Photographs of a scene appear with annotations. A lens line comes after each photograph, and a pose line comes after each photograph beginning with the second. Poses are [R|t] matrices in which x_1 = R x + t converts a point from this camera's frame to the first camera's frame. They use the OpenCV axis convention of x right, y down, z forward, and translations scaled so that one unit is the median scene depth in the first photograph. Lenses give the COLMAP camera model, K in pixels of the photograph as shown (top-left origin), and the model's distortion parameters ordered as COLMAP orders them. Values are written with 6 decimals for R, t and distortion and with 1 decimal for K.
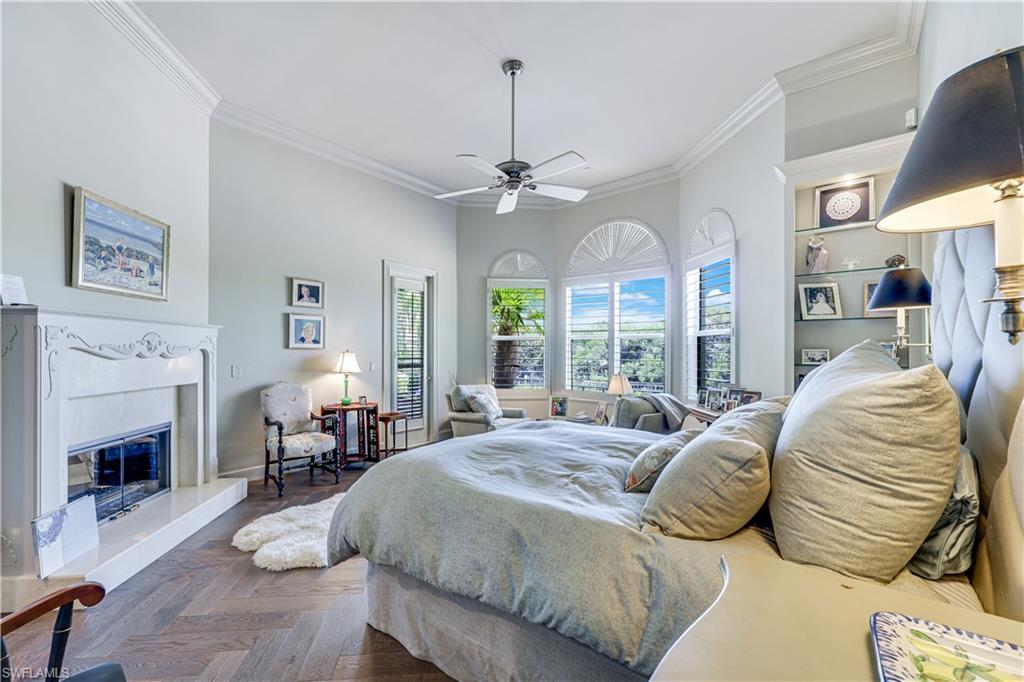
lens RADIAL K [[410.1, 0, 510.9], [0, 410.1, 346.8], [0, 0, 1]] dist [0.000685, -0.000427]
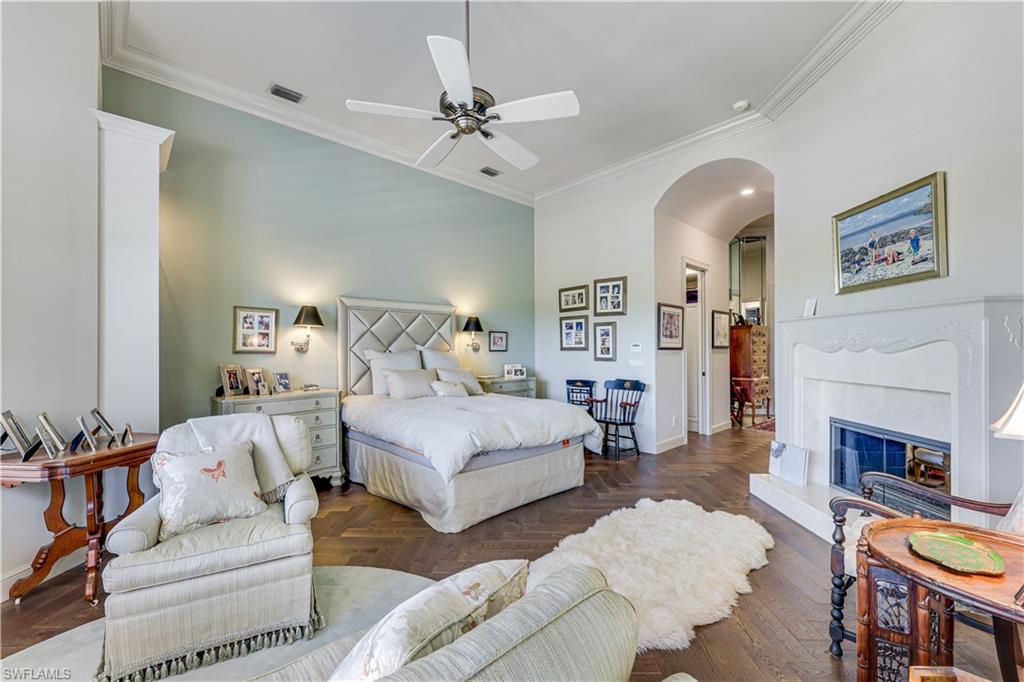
lens RADIAL K [[410.1, 0, 512.0], [0, 410.1, 346.6], [0, 0, 1]] dist [0.000685, -0.000427]
pose [[-0.986796, 0.005357, 0.161877, -0.226903], [0.003108, 0.999895, -0.014143, 0.026343], [-0.161935, -0.013453, -0.986710, 2.088275]]
